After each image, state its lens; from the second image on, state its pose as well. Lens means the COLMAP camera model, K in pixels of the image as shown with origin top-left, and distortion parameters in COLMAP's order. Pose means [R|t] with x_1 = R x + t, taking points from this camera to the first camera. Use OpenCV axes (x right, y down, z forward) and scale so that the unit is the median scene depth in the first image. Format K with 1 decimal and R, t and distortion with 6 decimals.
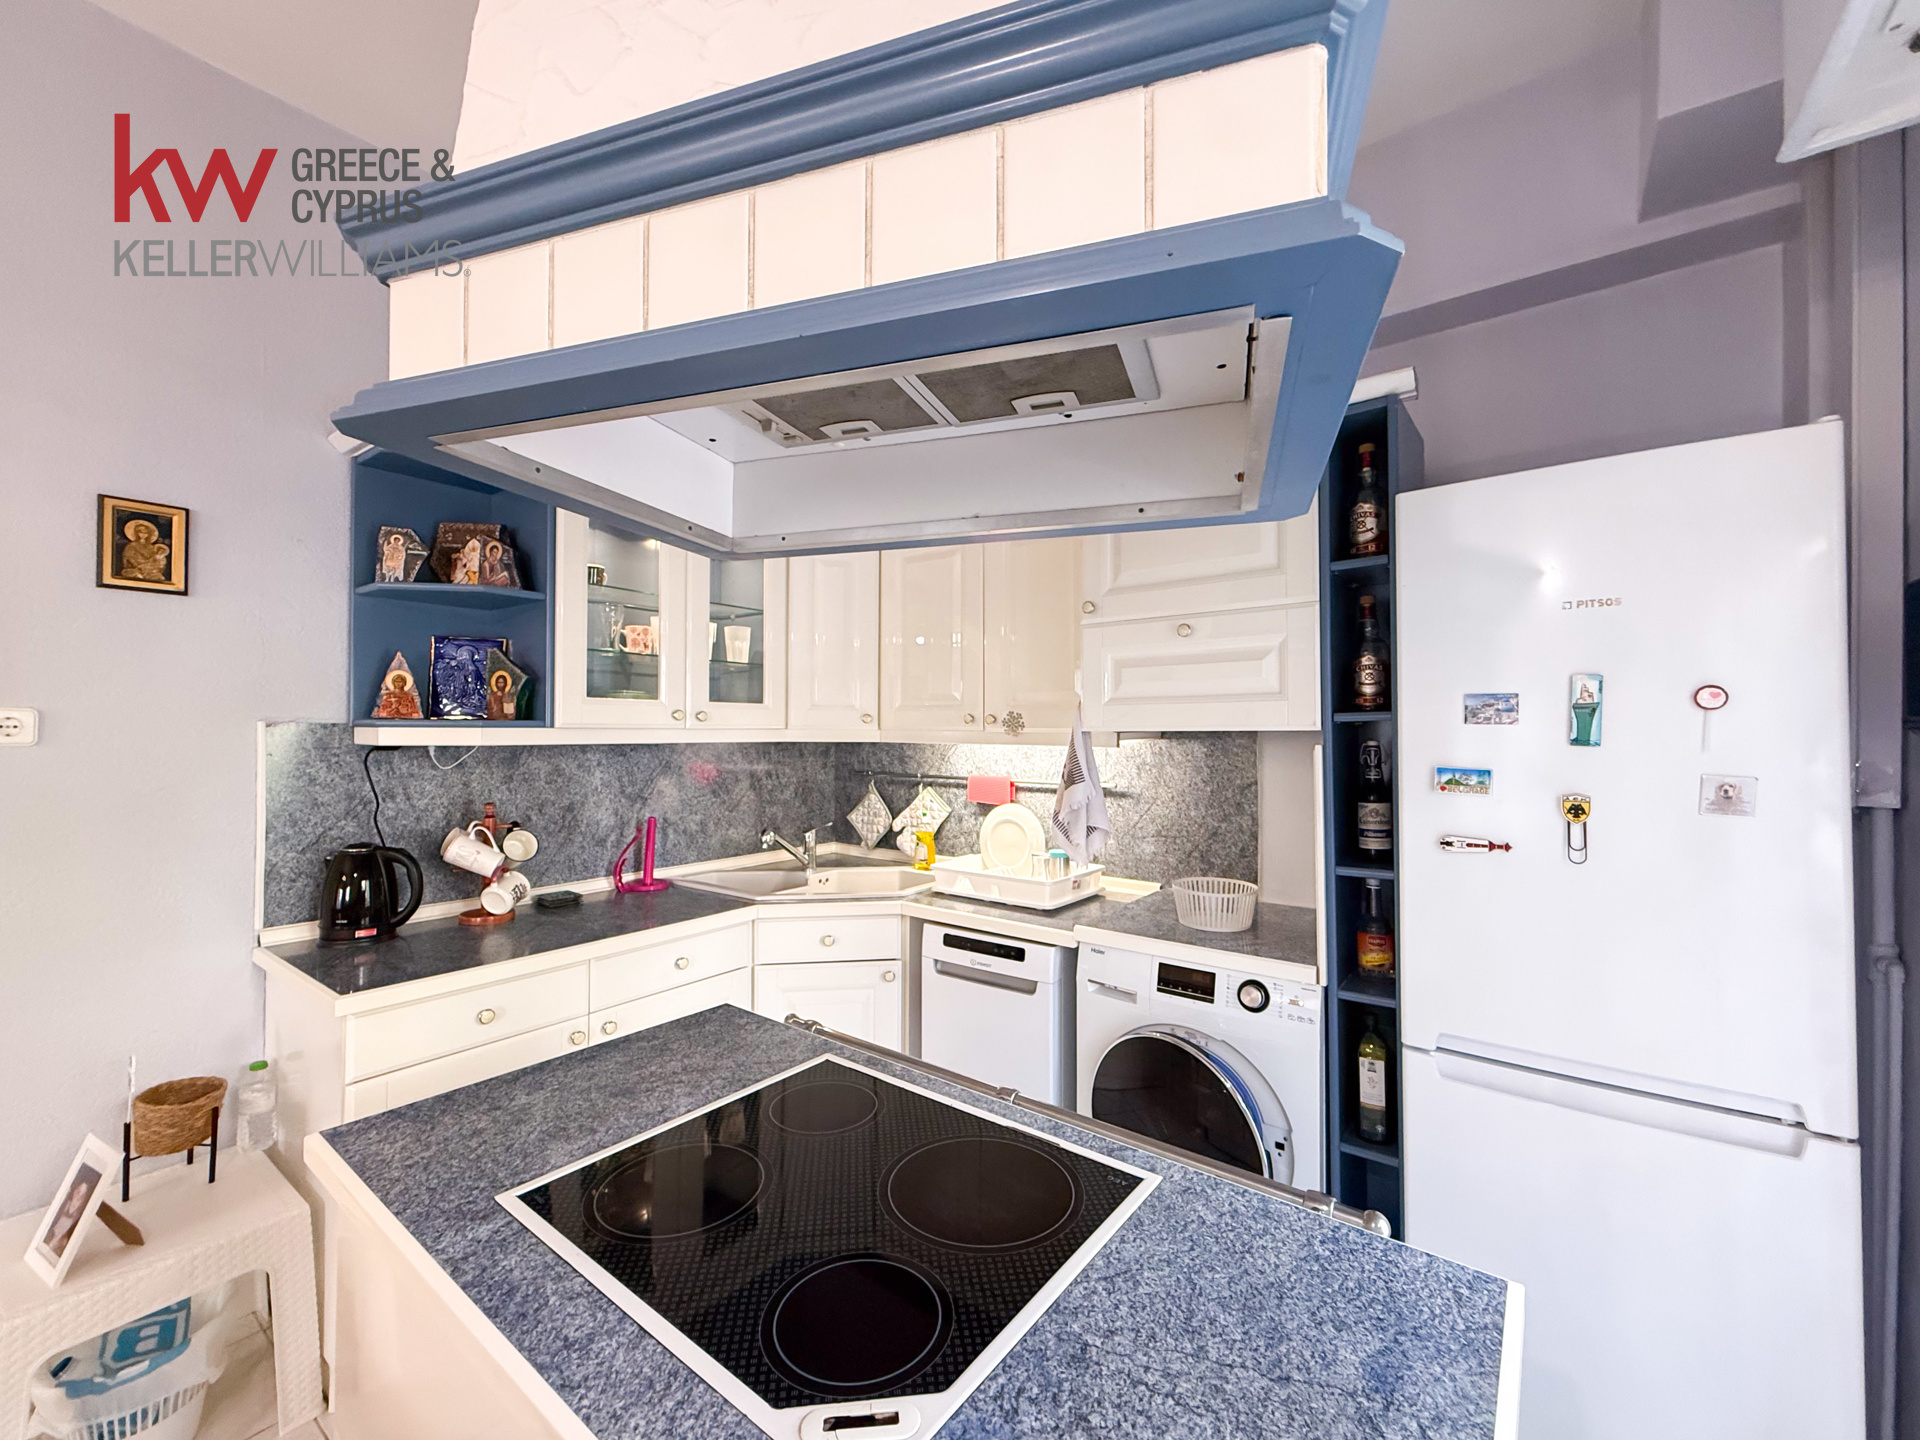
lens RADIAL K [[779.1, 0, 956.6], [0, 779.1, 721.9], [0, 0, 1]] dist [0.000213, -0.000001]
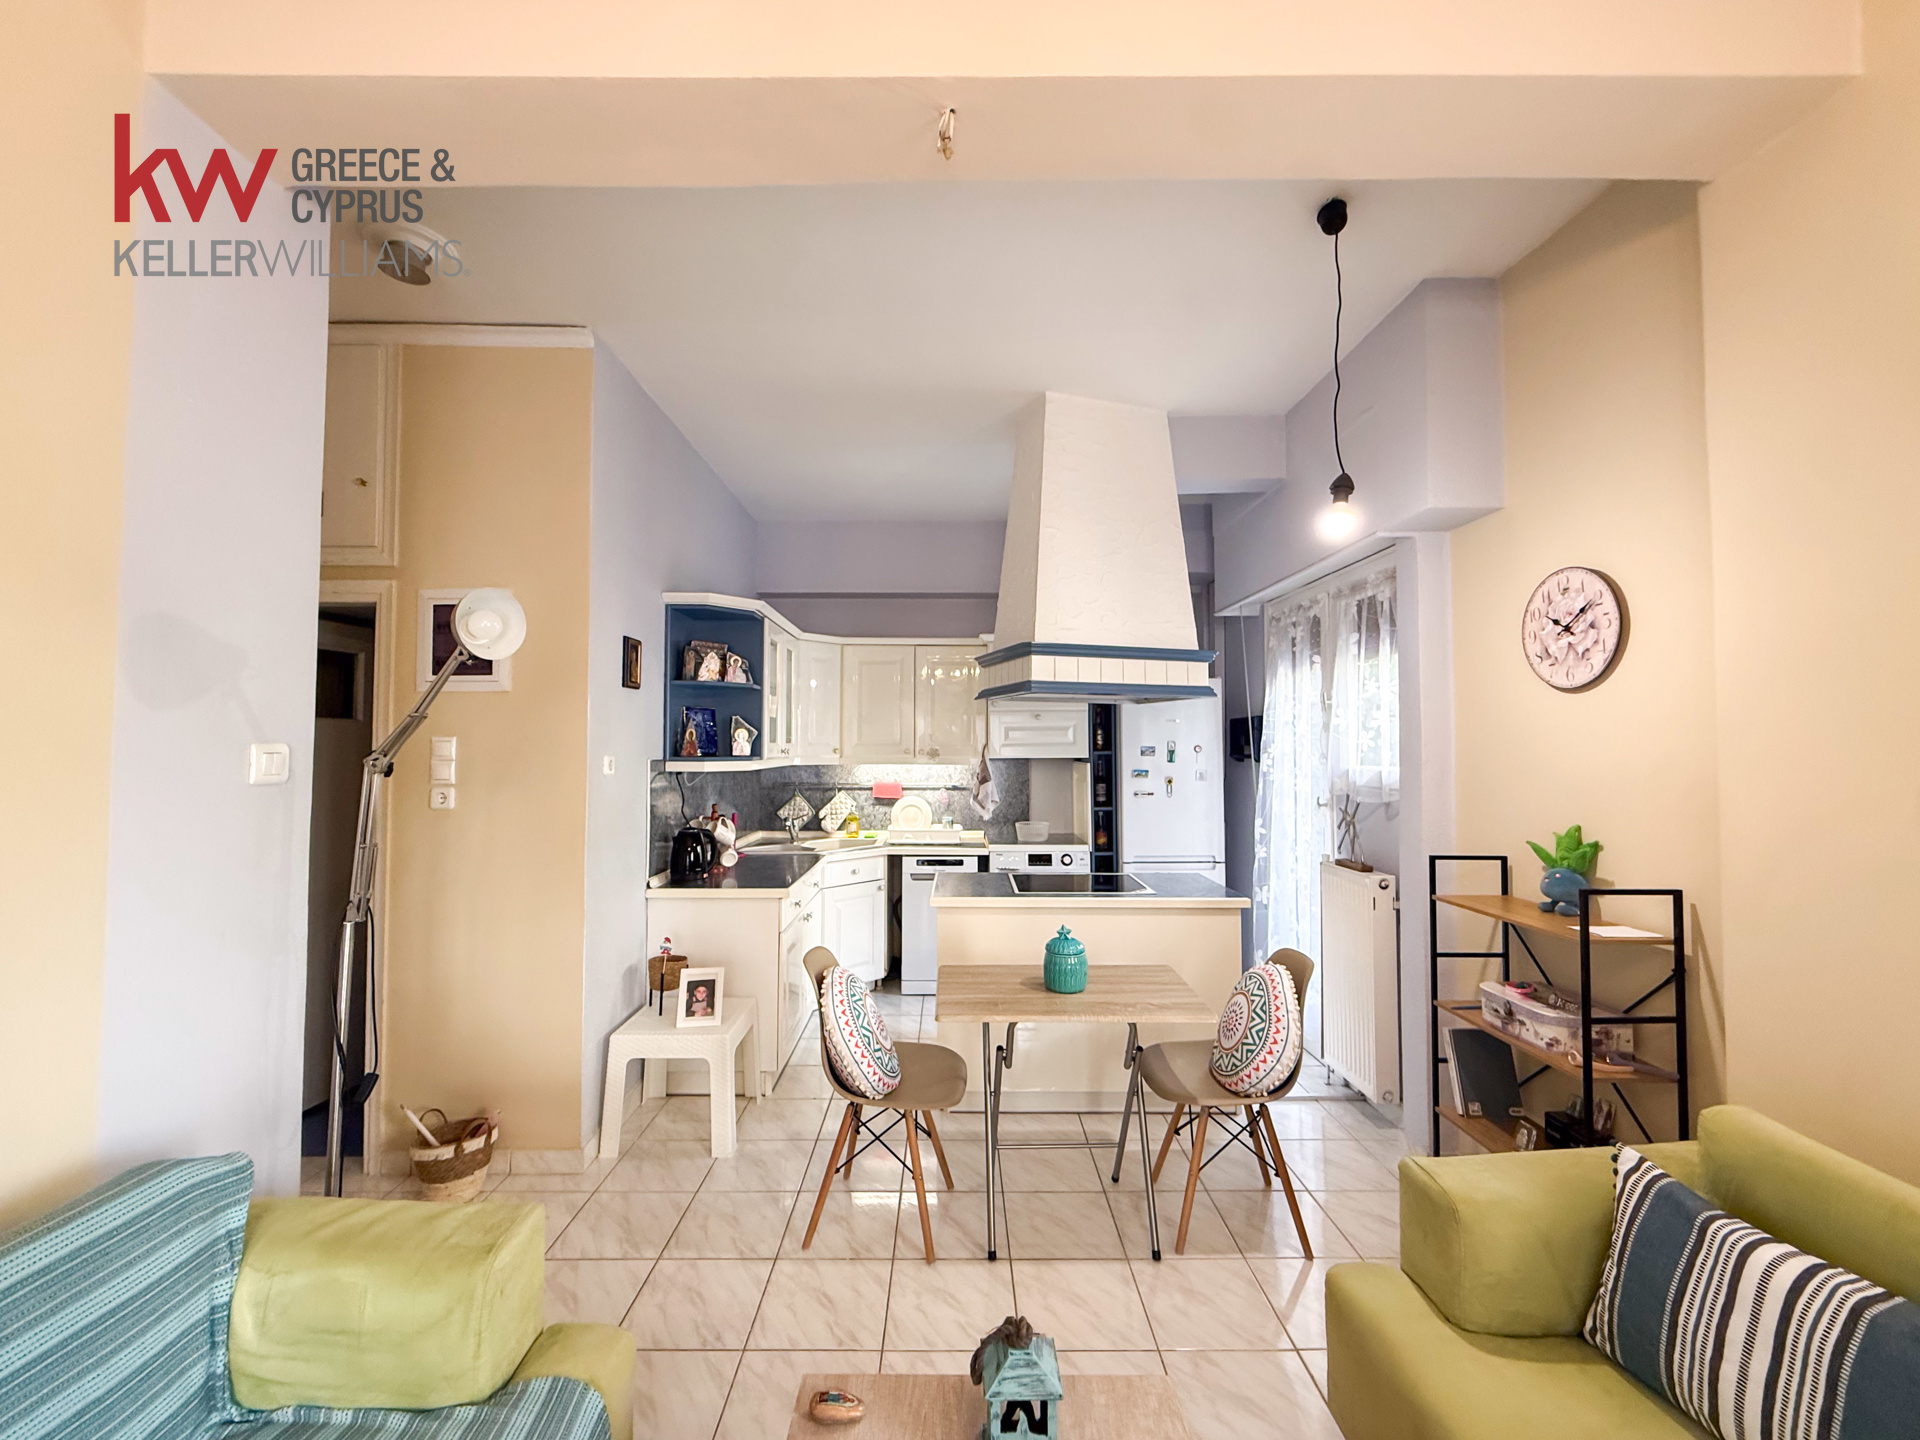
lens RADIAL K [[770.4, 0, 956.5], [0, 770.4, 721.1], [0, 0, 1]] dist [0.000963, -0.000059]
pose [[0.798176, 0.016346, 0.602202, -1.236435], [-0.004122, 0.999757, -0.021675, -0.046167], [-0.602410, 0.014818, 0.798049, -0.706004]]
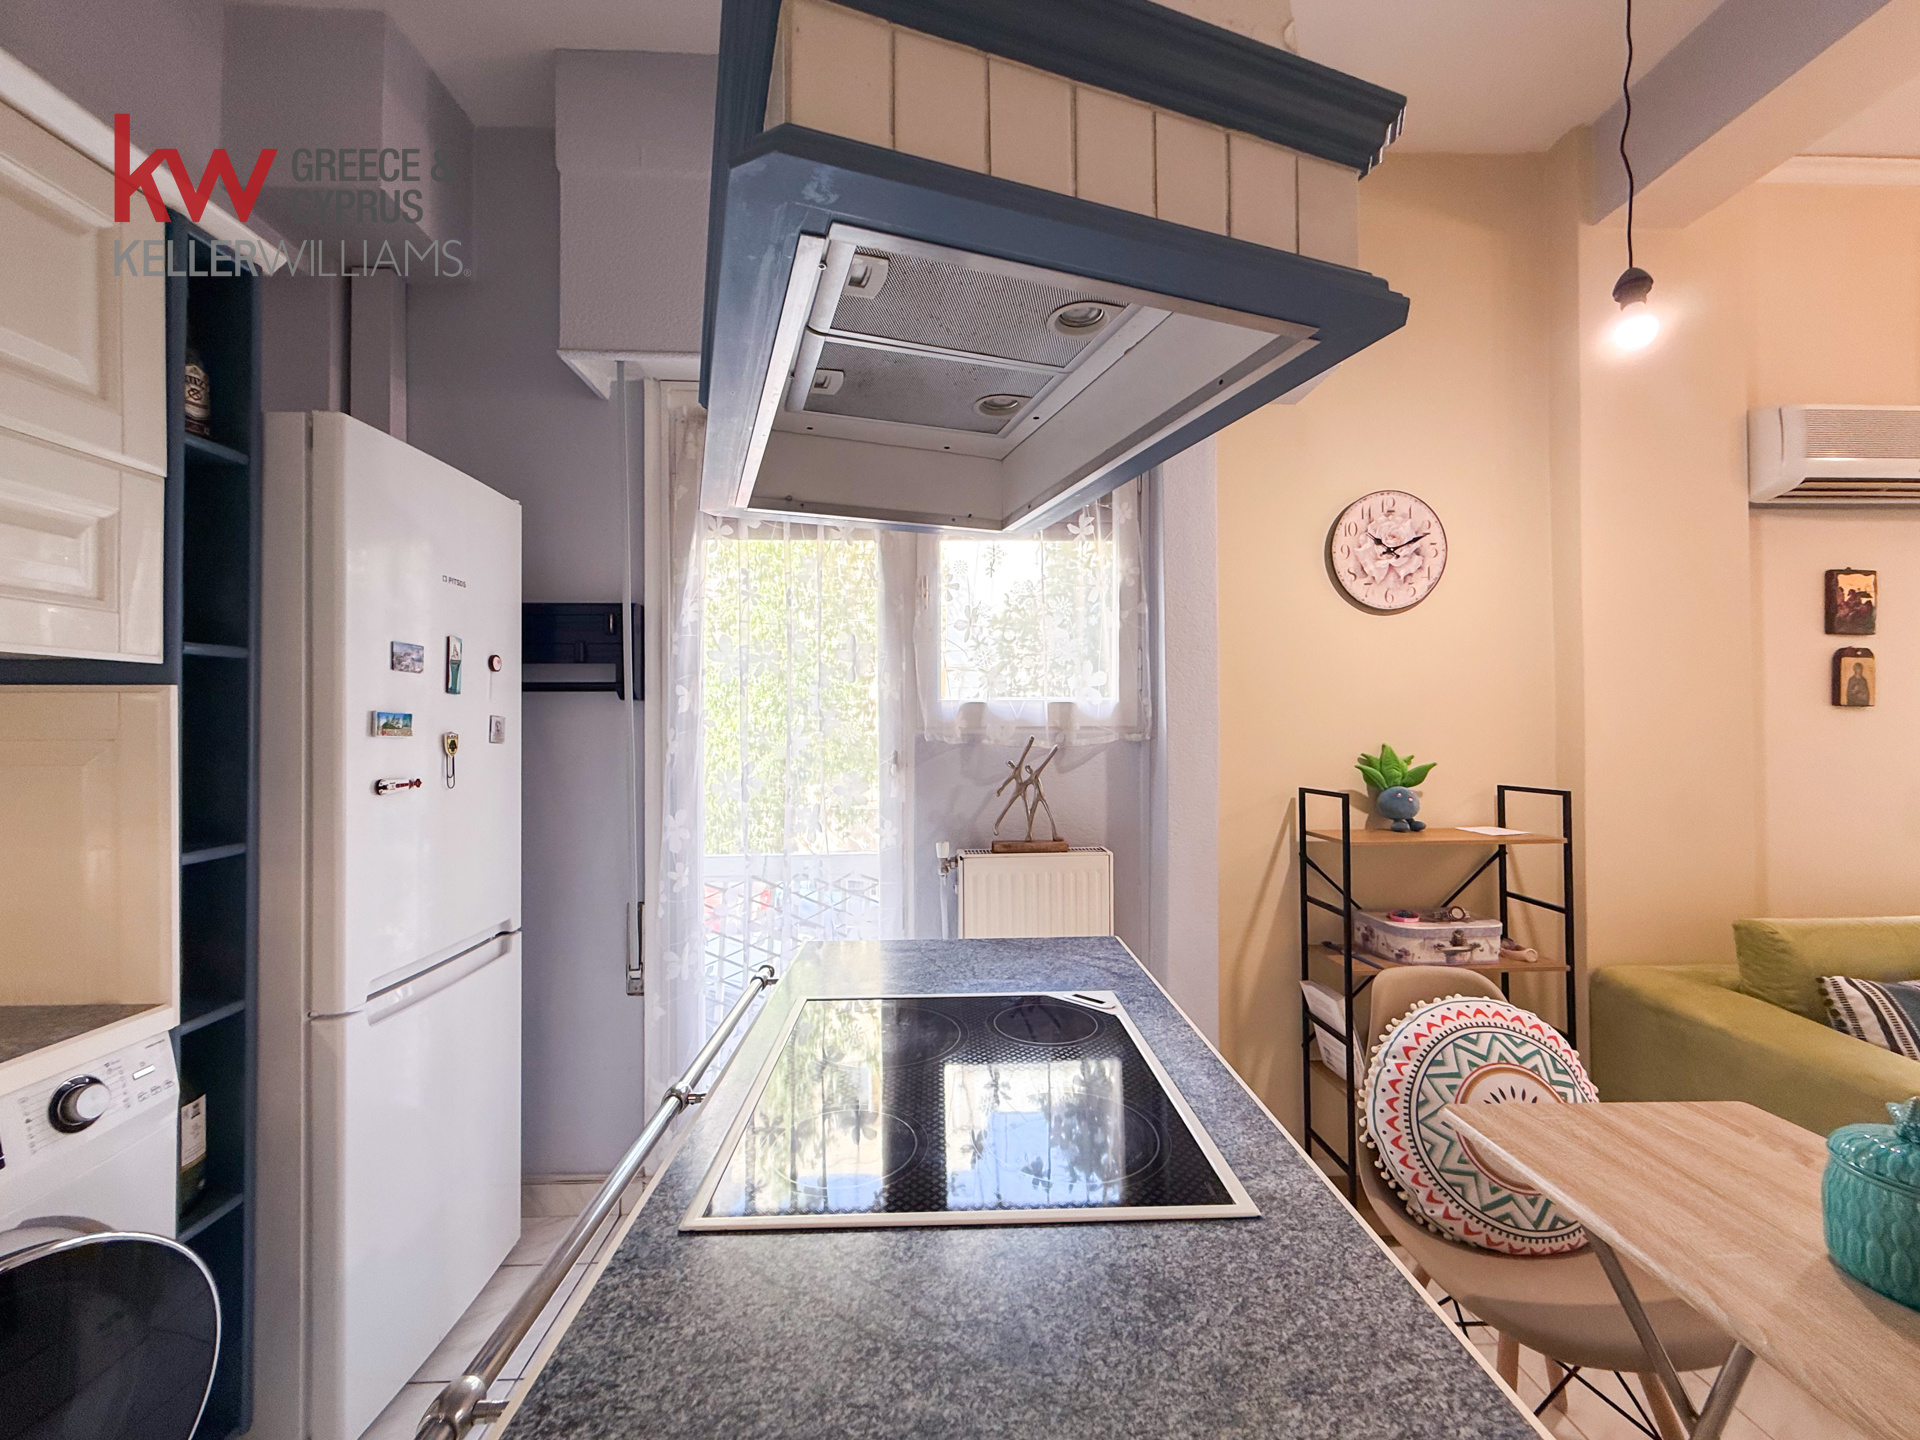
lens RADIAL K [[770.4, 0, 956.5], [0, 770.4, 721.1], [0, 0, 1]] dist [0.000963, -0.000059]
pose [[-0.629423, 0.007351, 0.777028, -0.416031], [-0.007005, 0.999861, -0.015133, 0.054633], [-0.777031, -0.014968, -0.629284, 0.716538]]
